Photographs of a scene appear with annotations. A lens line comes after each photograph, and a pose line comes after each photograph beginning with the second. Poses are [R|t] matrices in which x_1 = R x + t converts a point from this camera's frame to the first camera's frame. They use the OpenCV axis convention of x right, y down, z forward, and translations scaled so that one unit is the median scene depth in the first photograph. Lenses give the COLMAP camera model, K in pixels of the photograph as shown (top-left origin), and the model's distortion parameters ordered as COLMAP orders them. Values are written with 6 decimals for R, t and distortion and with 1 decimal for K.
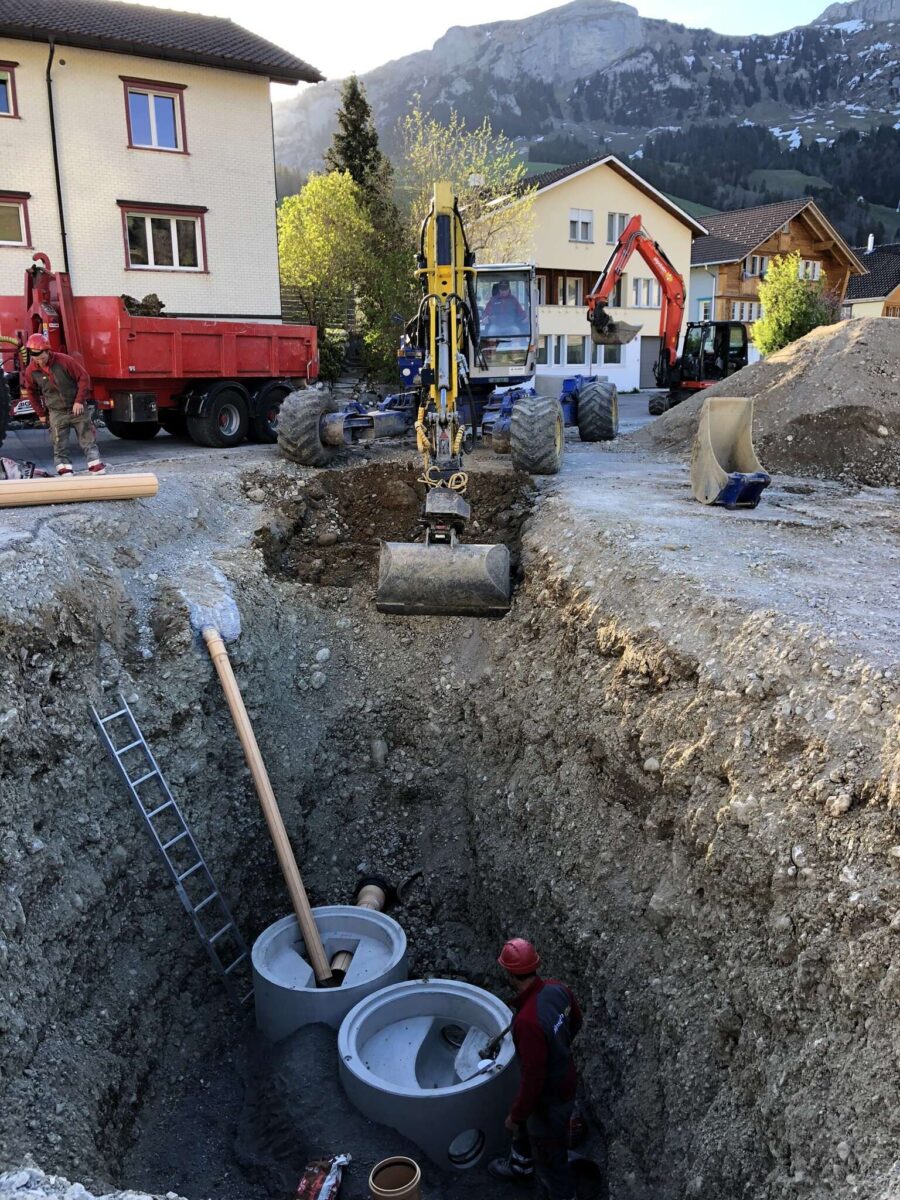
lens RADIAL K [[968.0, 0, 450.0], [0, 968.0, 600.0], [0, 0, 1]] dist [0.009300, -0.013126]
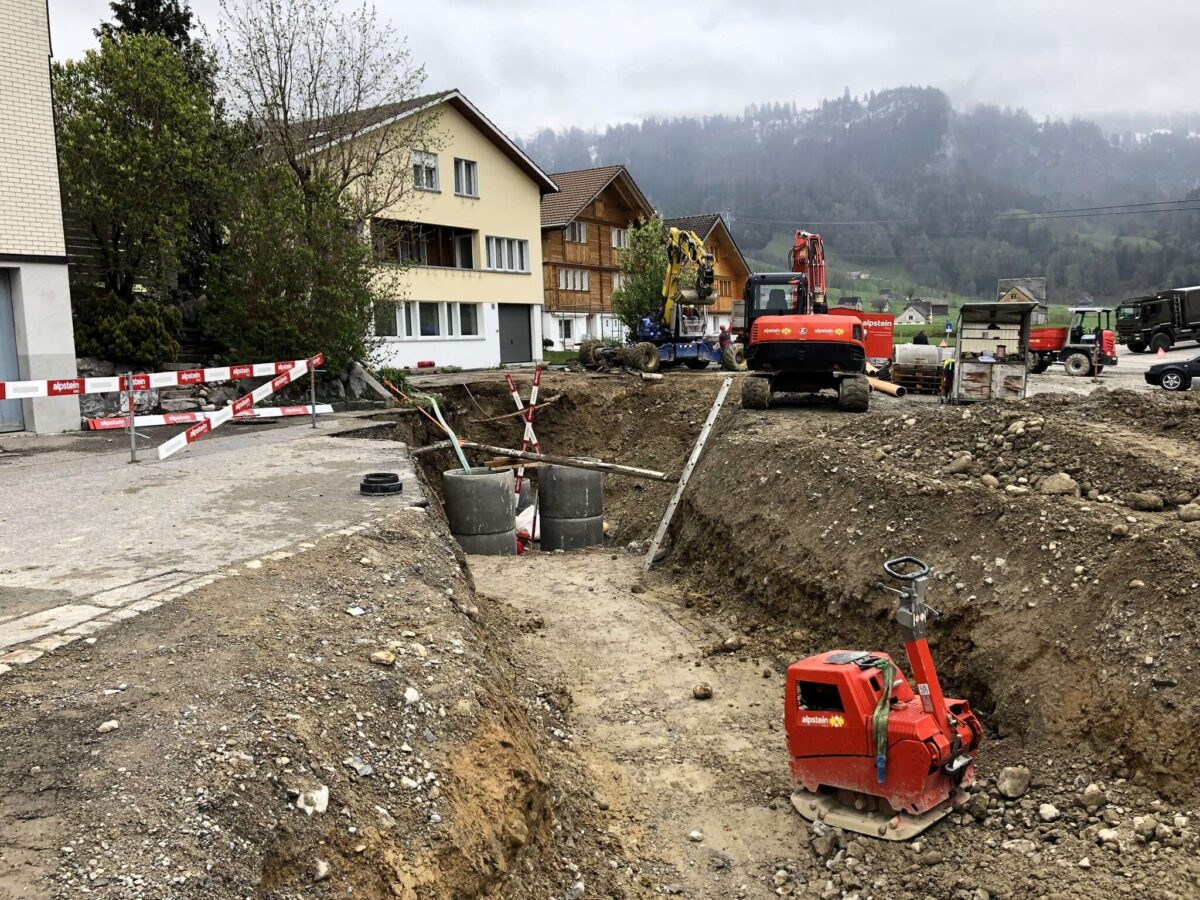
lens RADIAL K [[968.0, 0, 594.2], [0, 968.0, 447.1], [0, 0, 1]] dist [0.009300, -0.013126]
pose [[0.914384, -0.056737, 0.400852, -0.402429], [0.106068, 0.989118, -0.101953, -0.309432], [-0.390706, 0.135742, 0.910452, 1.248713]]
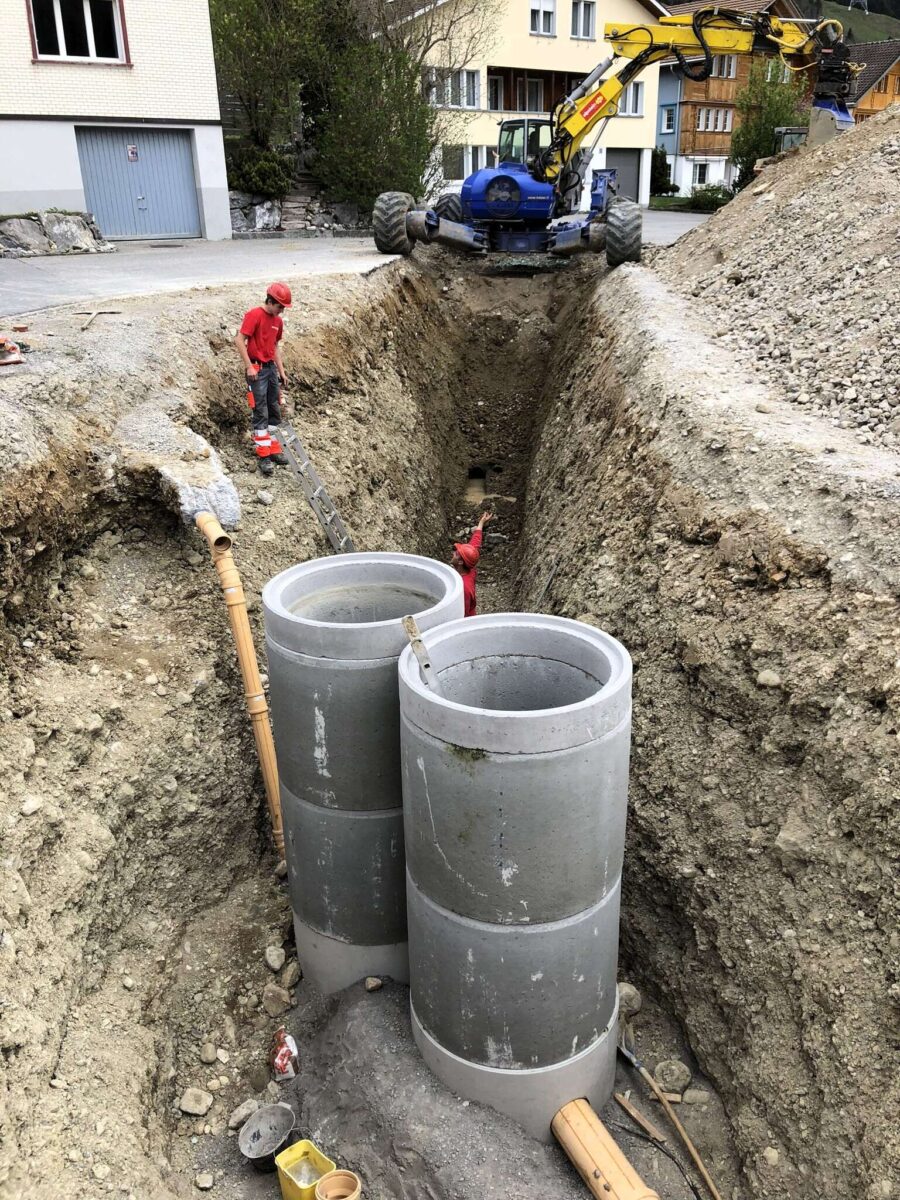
lens RADIAL K [[967.0, 0, 455.0], [0, 967.0, 599.1], [0, 0, 1]] dist [0.012791, -0.013575]
pose [[0.997195, -0.030653, 0.068282, -0.119198], [0.018739, 0.985483, 0.168737, -0.045321], [-0.072463, -0.166984, 0.983293, 0.197588]]
